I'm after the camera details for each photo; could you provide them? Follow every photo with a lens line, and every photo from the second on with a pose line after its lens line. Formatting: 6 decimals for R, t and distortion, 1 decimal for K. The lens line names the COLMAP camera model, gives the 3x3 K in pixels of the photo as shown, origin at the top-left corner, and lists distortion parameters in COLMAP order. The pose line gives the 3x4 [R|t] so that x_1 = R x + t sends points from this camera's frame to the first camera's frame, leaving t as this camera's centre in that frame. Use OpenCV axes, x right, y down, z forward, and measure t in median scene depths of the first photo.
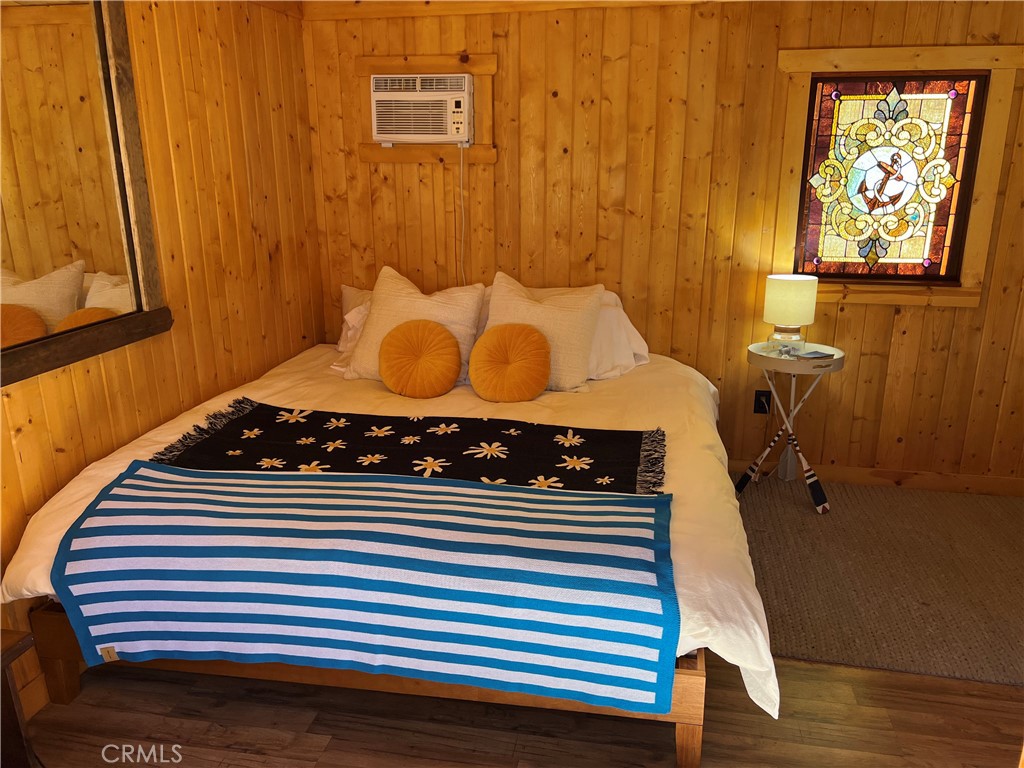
lens RADIAL K [[770.1, 0, 511.2], [0, 770.1, 384.5], [0, 0, 1]] dist [0.007473, -0.018419]
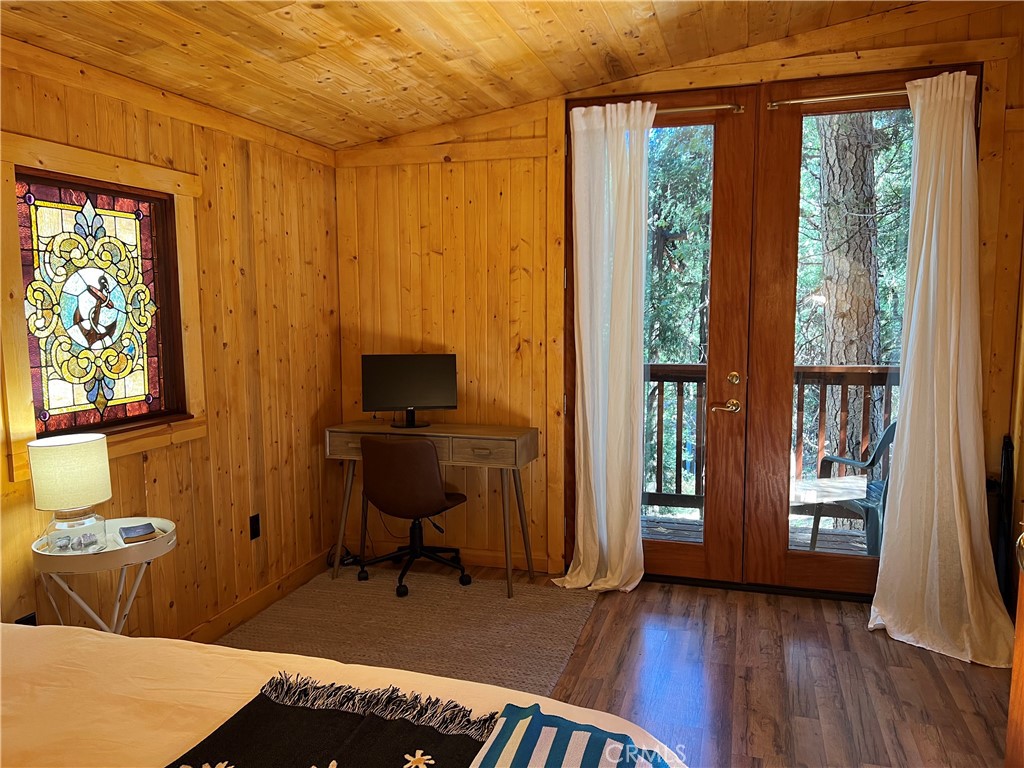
lens RADIAL K [[770.1, 0, 513.0], [0, 770.1, 386.5], [0, 0, 1]] dist [0.007473, -0.018419]
pose [[0.100695, -0.102275, 0.989647, -0.289709], [0.282690, 0.956646, 0.070101, -0.117504], [-0.953911, 0.272705, 0.125241, 0.498565]]
